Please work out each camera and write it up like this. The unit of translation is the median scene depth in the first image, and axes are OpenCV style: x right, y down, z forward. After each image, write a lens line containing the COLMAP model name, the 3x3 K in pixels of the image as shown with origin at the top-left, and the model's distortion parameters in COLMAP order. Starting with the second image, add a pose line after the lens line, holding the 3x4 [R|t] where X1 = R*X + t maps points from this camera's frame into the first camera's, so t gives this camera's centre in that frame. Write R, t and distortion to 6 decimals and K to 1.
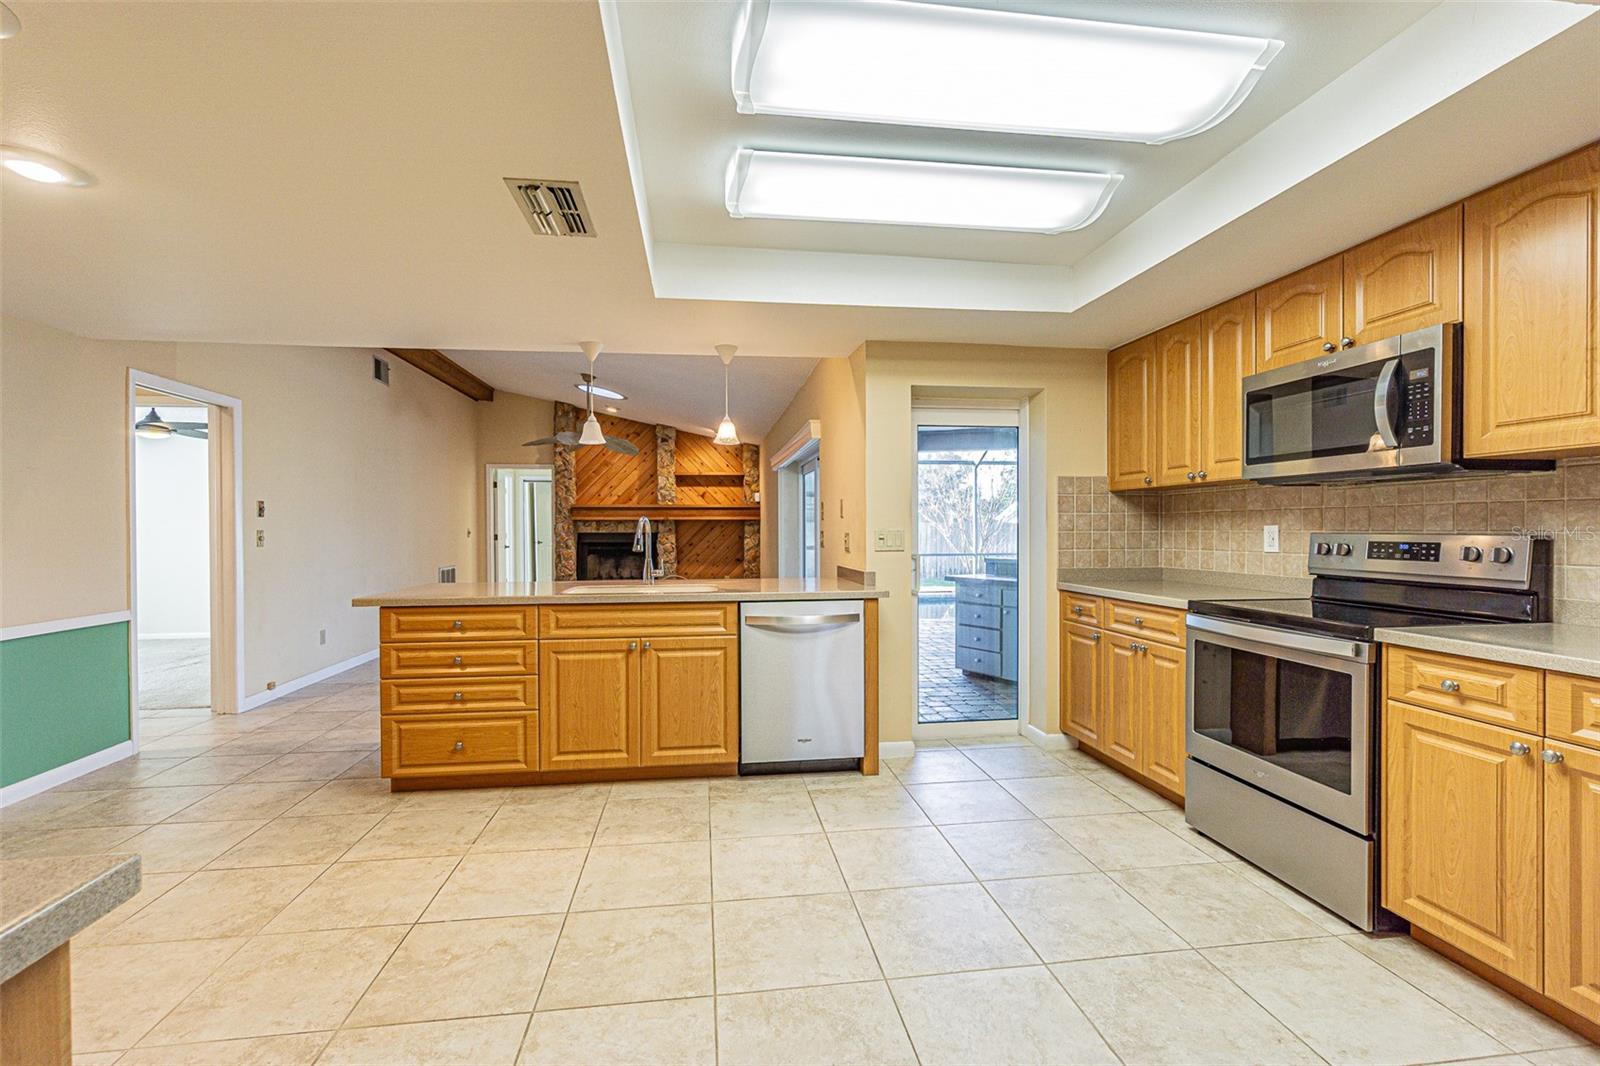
lens RADIAL K [[690.7, 0, 795.0], [0, 690.7, 534.7], [0, 0, 1]] dist [-0.003842, 0.001077]
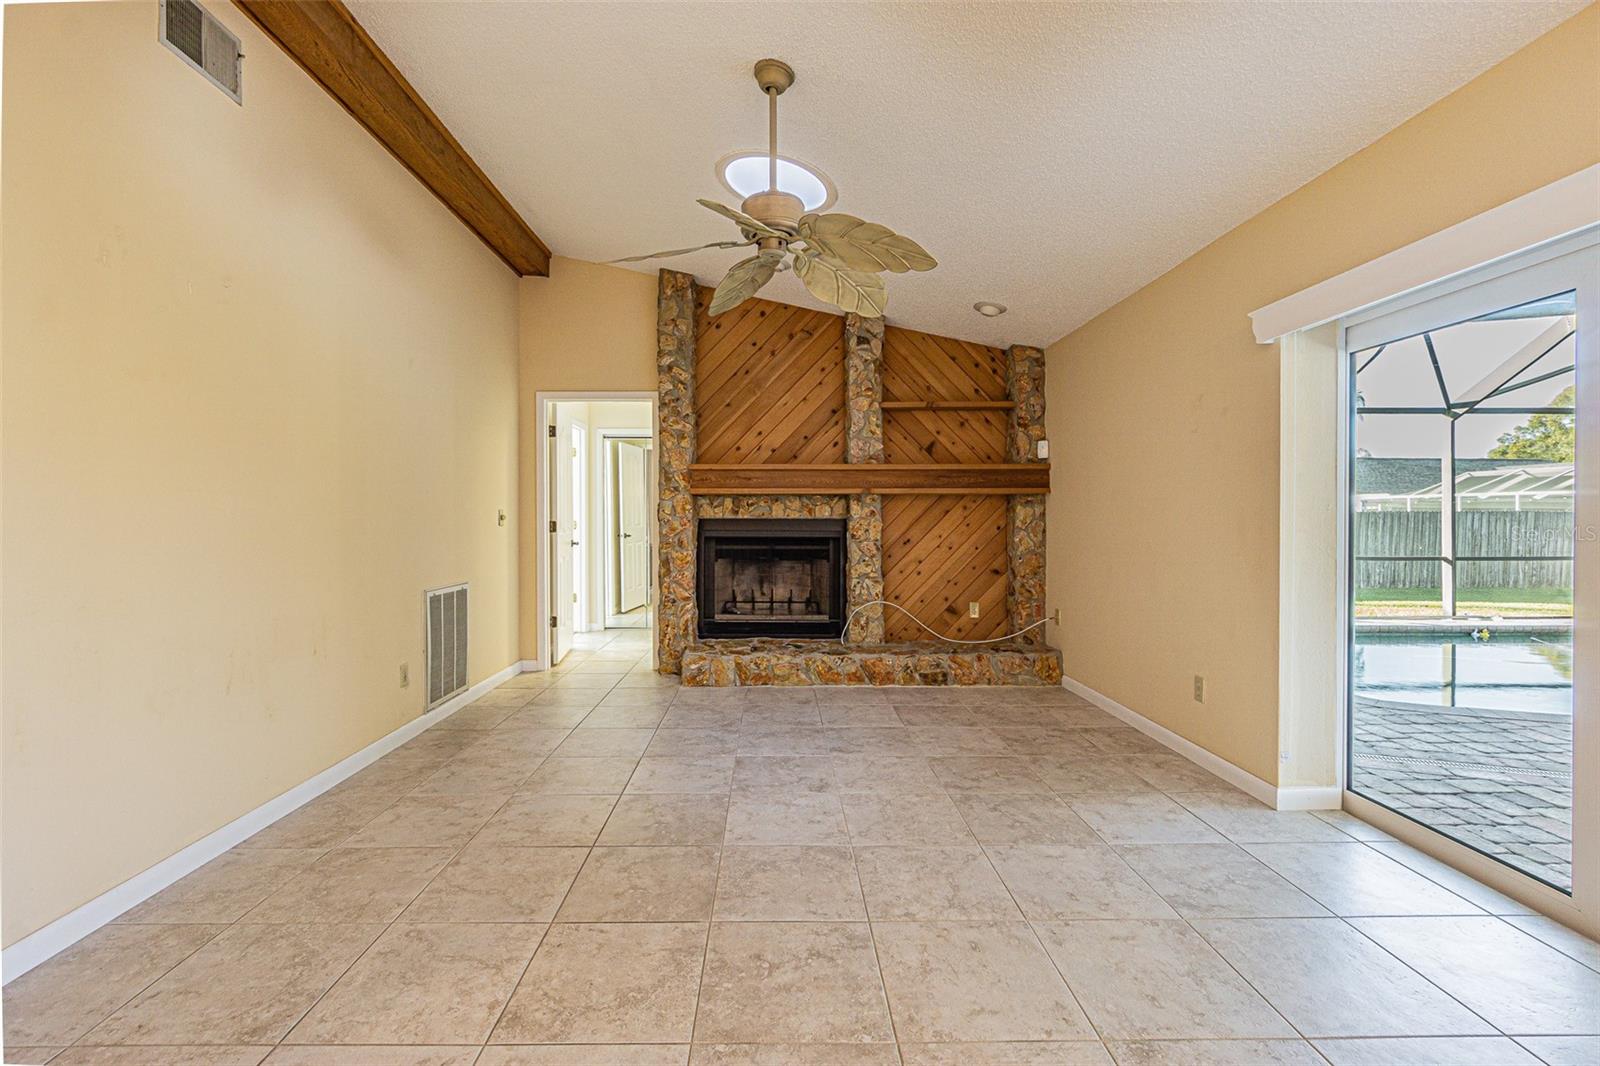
lens RADIAL K [[690.7, 0, 793.9], [0, 690.7, 523.9], [0, 0, 1]] dist [-0.003842, 0.001077]
pose [[0.993970, 0.003124, -0.109605, -0.181579], [-0.003690, 0.999981, -0.004961, 0.003790], [0.109588, 0.005335, 0.993963, 0.473260]]
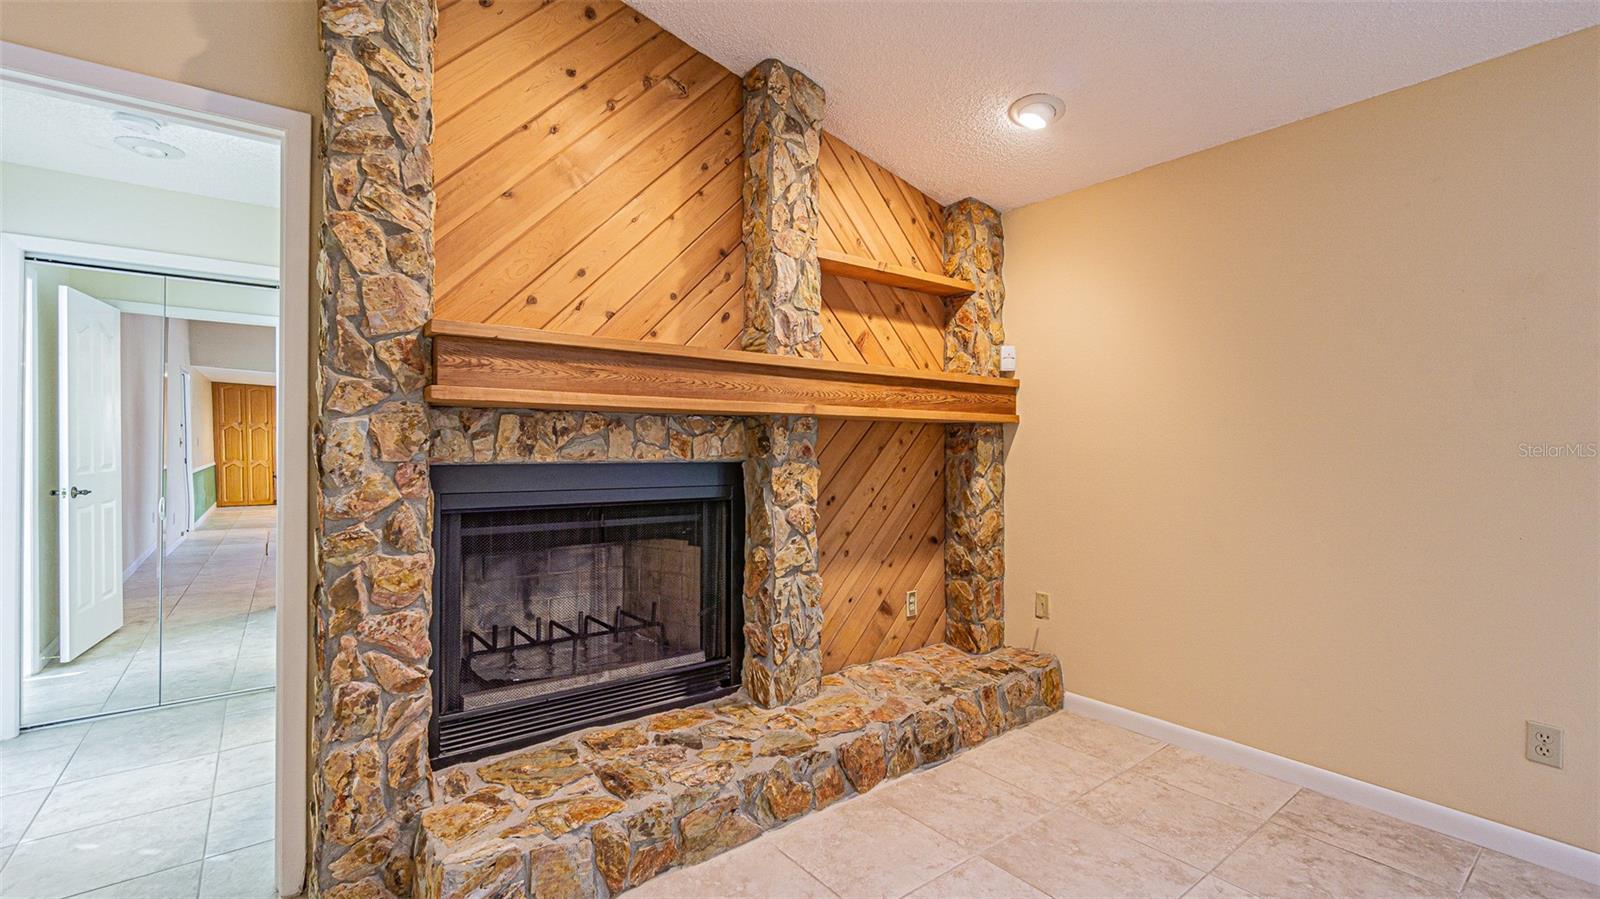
lens RADIAL K [[673.9, 0, 786.4], [0, 673.9, 439.7], [0, 0, 1]] dist [-0.010074, -0.000032]
pose [[0.863148, 0.010603, 0.504839, -0.322406], [0.000625, 0.999756, -0.022065, -0.005936], [-0.504950, 0.019361, 0.862931, 0.765399]]
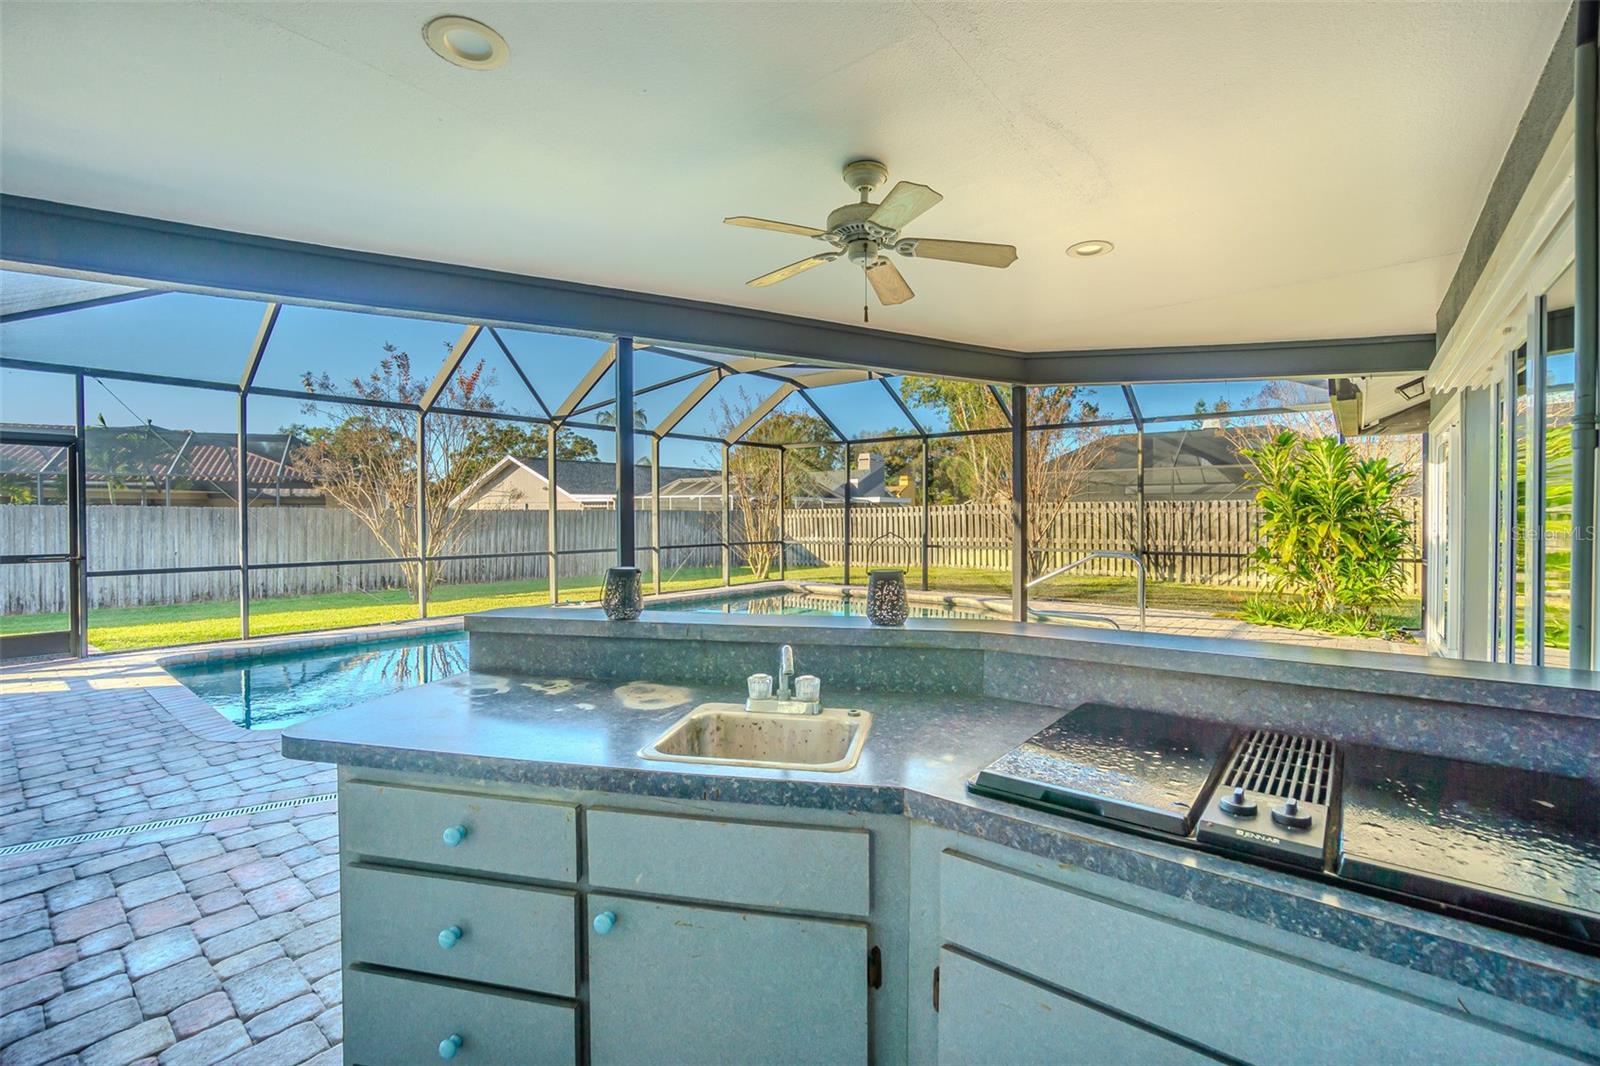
lens RADIAL K [[690.7, 0, 805.8], [0, 690.7, 531.9], [0, 0, 1]] dist [-0.003842, 0.001077]
pose [[0.711247, -0.018657, 0.702694, 0.091584], [0.012110, 0.999825, 0.014289, 0.000858], [-0.702838, -0.001654, 0.711348, 0.467110]]
